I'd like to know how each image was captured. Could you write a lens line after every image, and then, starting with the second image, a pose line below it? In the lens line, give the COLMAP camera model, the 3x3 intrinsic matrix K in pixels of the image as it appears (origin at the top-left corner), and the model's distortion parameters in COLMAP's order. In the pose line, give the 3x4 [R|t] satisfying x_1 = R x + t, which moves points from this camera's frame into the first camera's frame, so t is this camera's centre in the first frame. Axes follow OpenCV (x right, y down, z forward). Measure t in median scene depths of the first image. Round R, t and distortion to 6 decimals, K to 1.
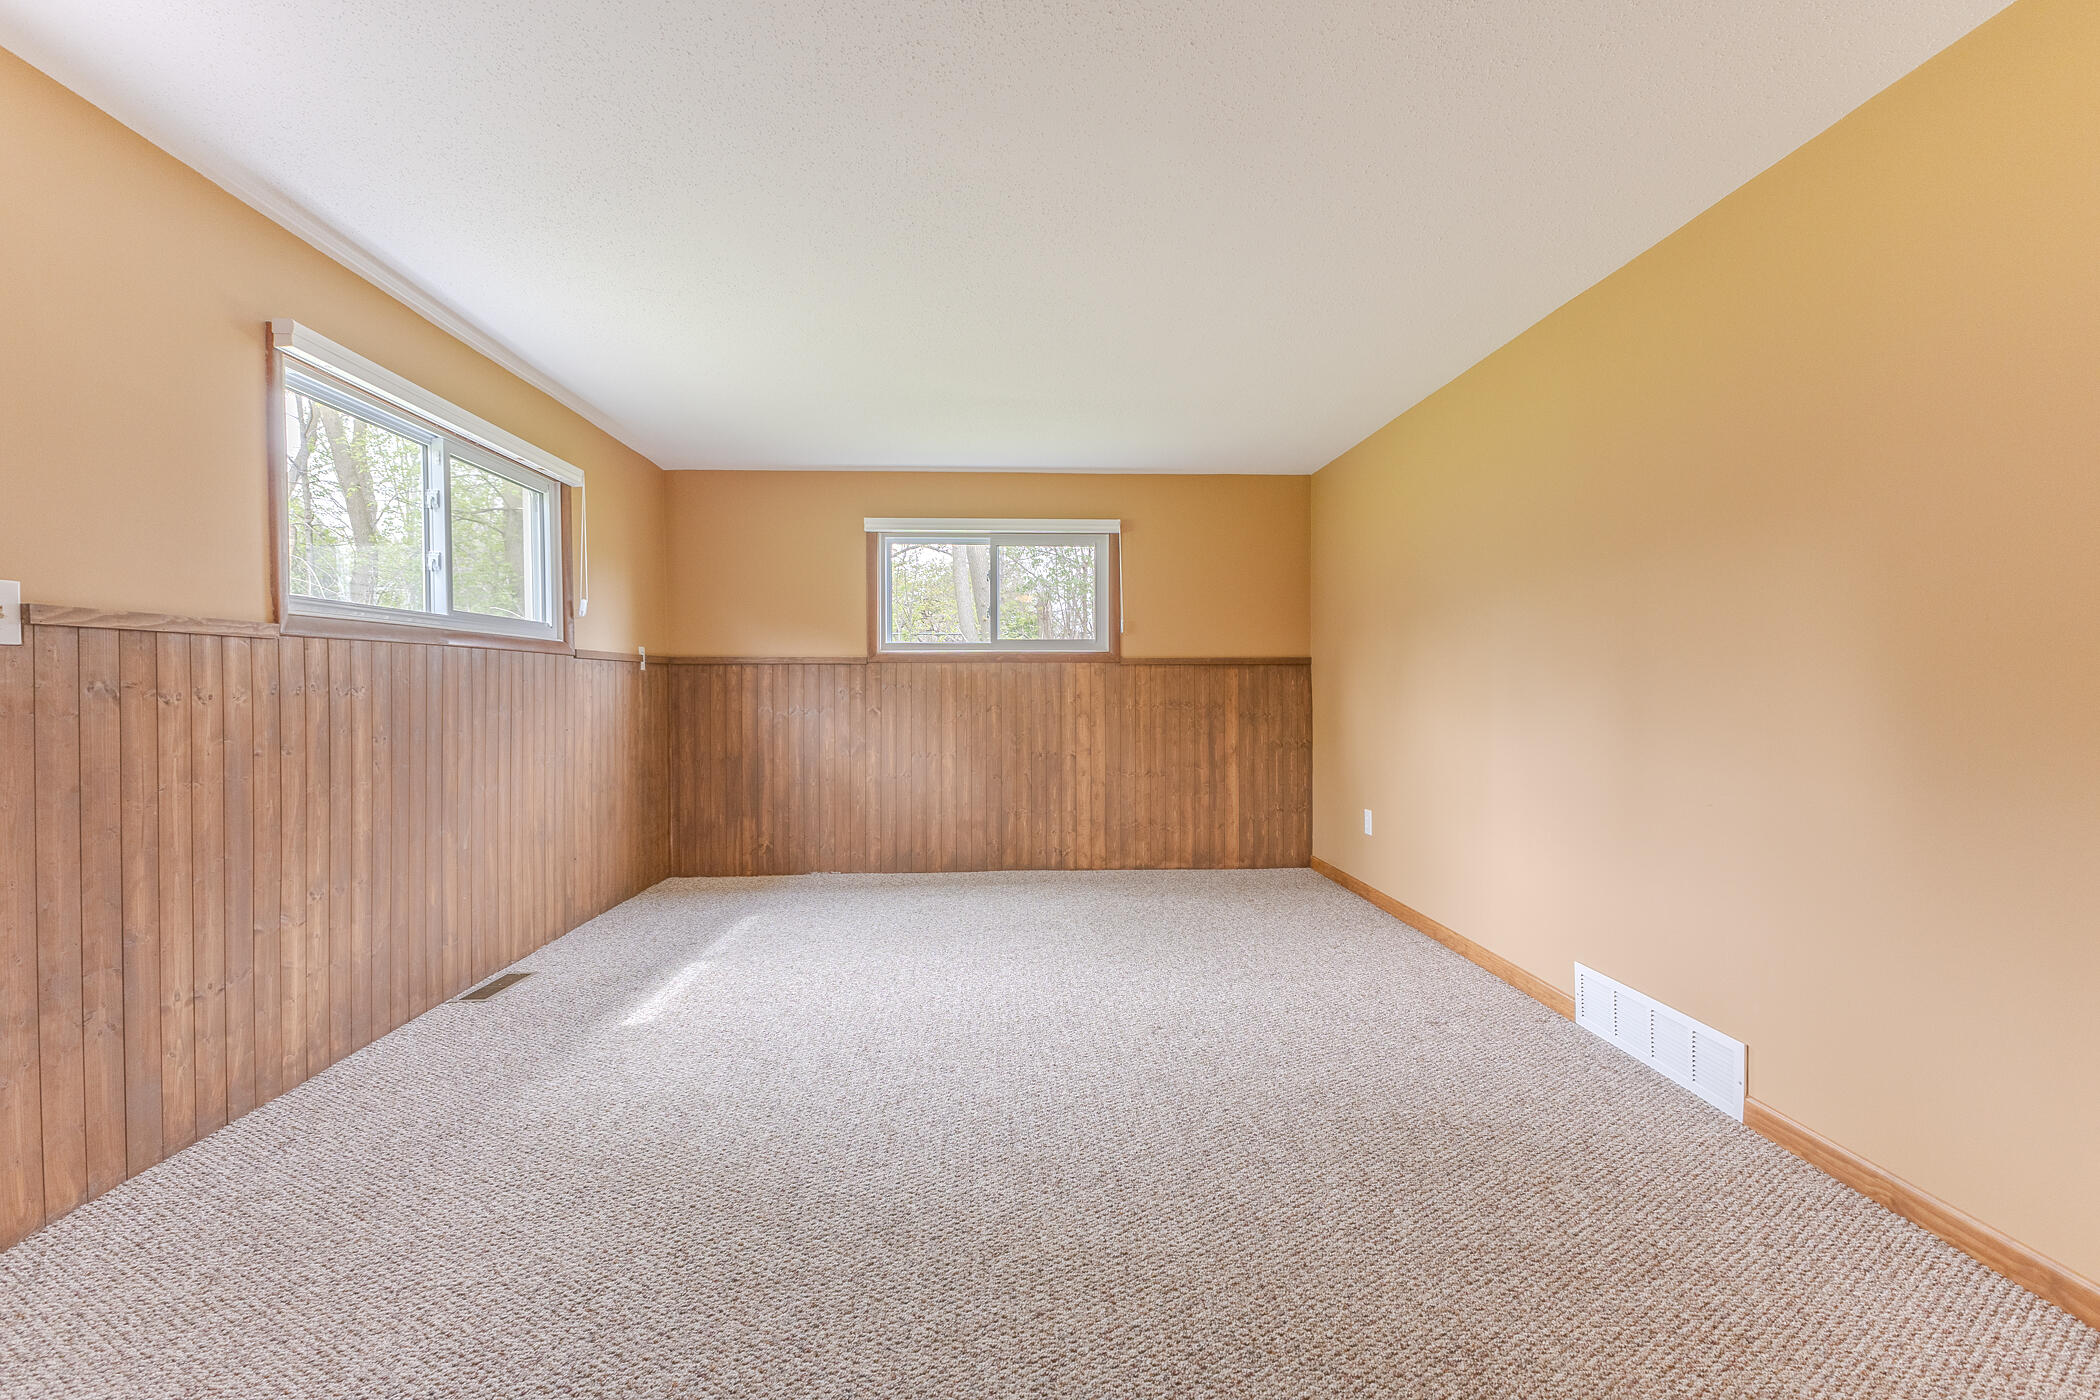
lens RADIAL K [[911.9, 0, 1054.4], [0, 911.9, 686.5], [0, 0, 1]] dist [0.003490, 0.000031]
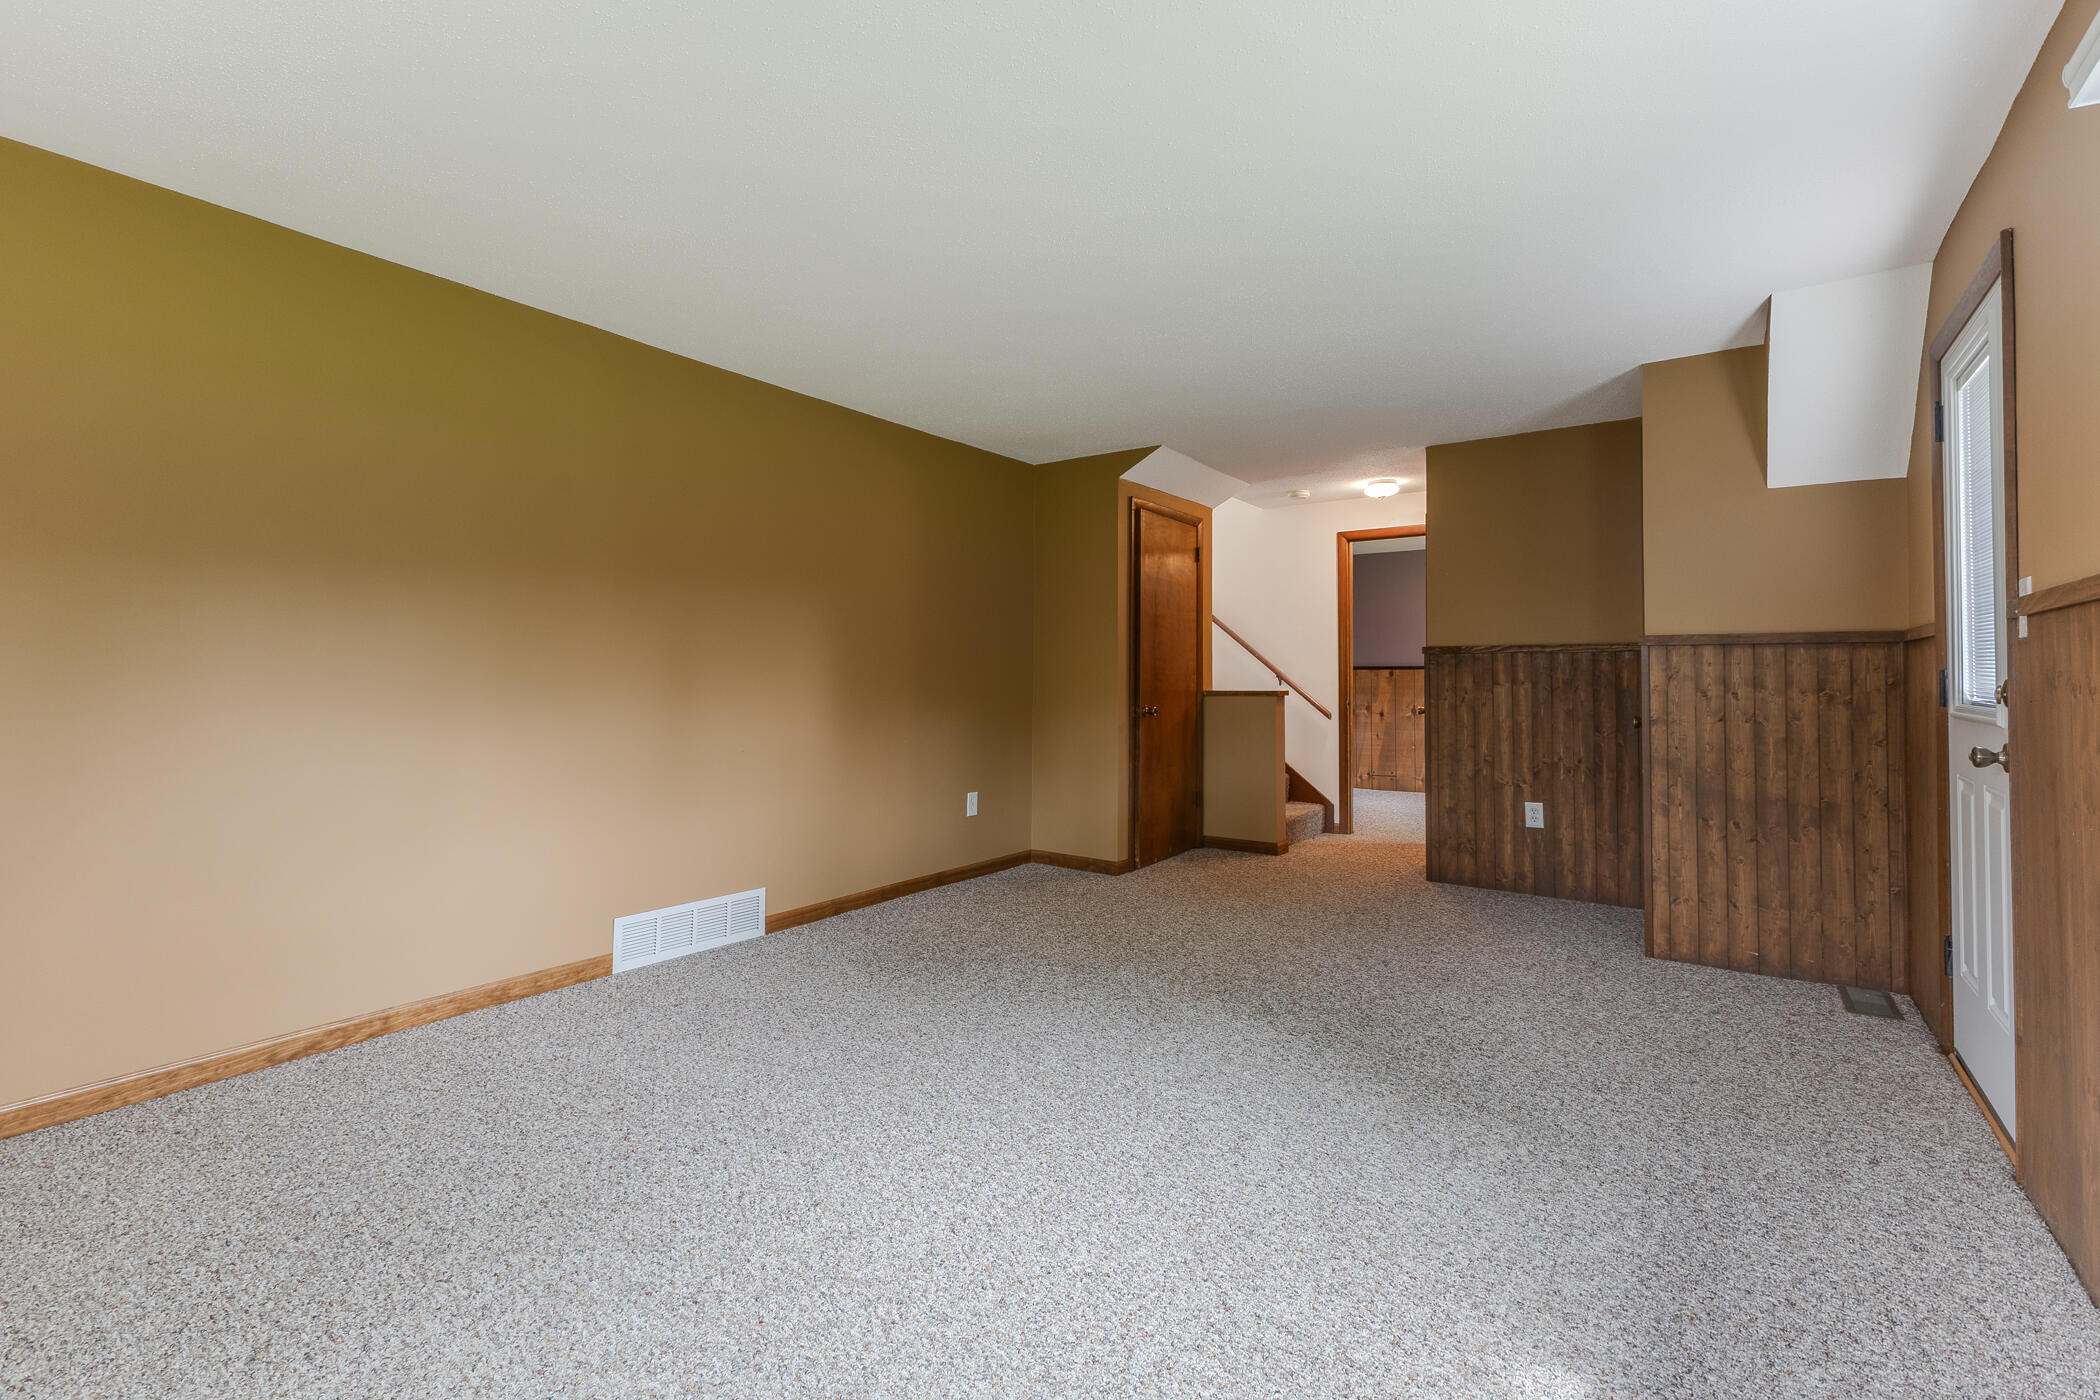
lens RADIAL K [[912.0, 0, 1055.6], [0, 912.0, 652.5], [0, 0, 1]] dist [0.001644, 0.000048]
pose [[-0.784504, 0.014555, 0.619953, -0.639174], [-0.001758, 0.999668, -0.025695, 0.001684], [-0.620121, -0.021248, -0.784218, 1.786429]]
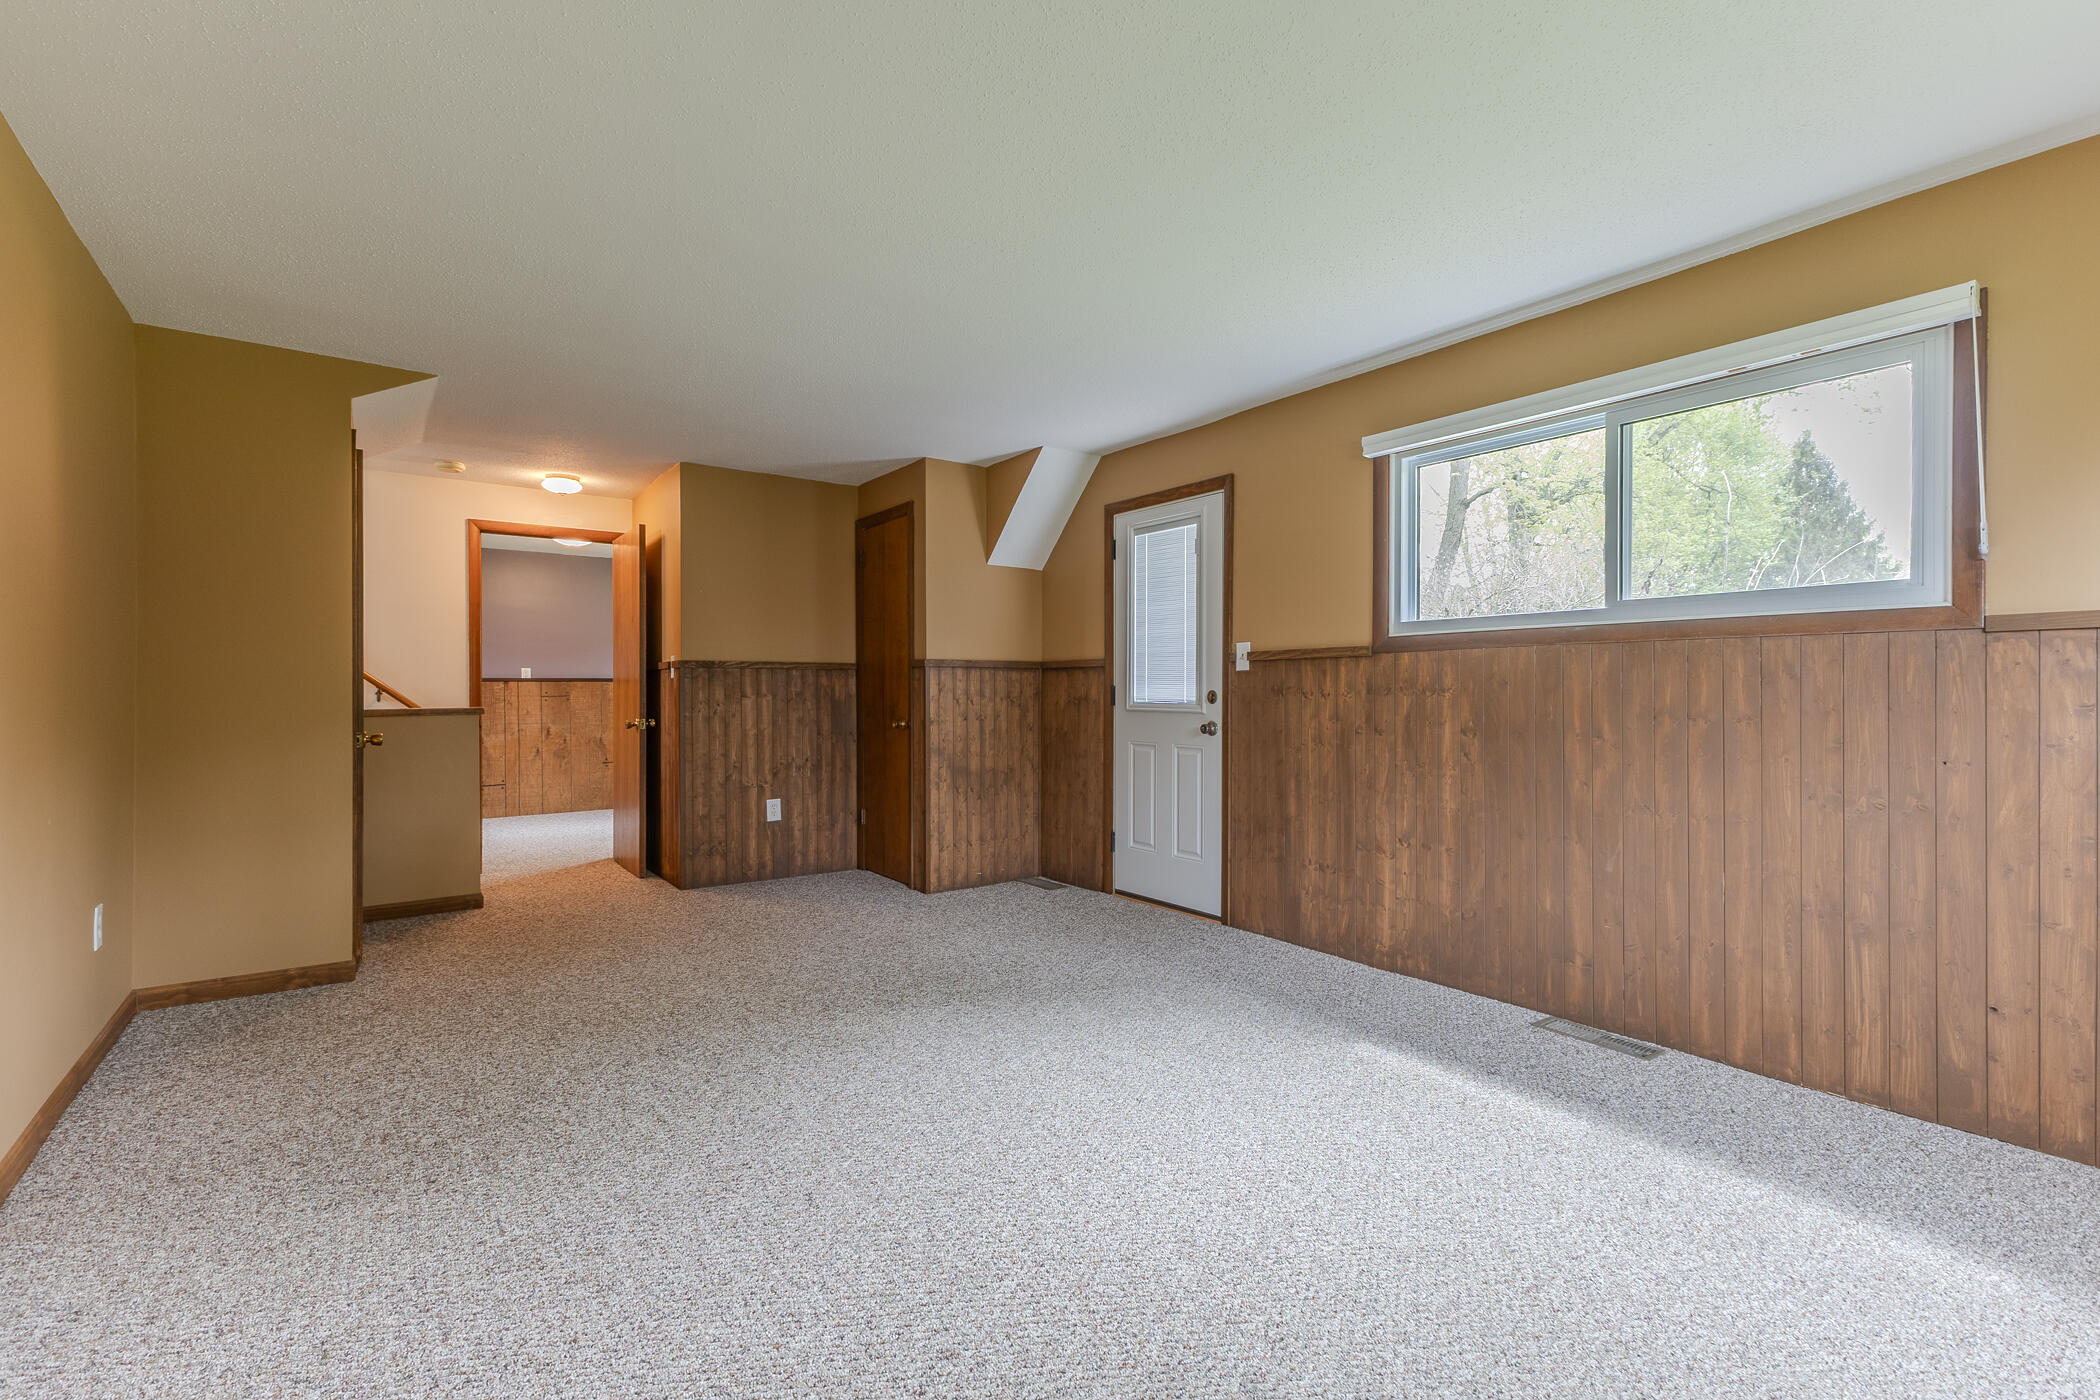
lens RADIAL K [[911.9, 0, 1054.4], [0, 911.9, 686.5], [0, 0, 1]] dist [0.003490, 0.000031]
pose [[-0.834771, -0.000804, -0.550596, 0.370305], [0.000653, 0.999997, -0.002450, -0.000130], [0.550596, -0.002405, -0.834768, 1.860479]]
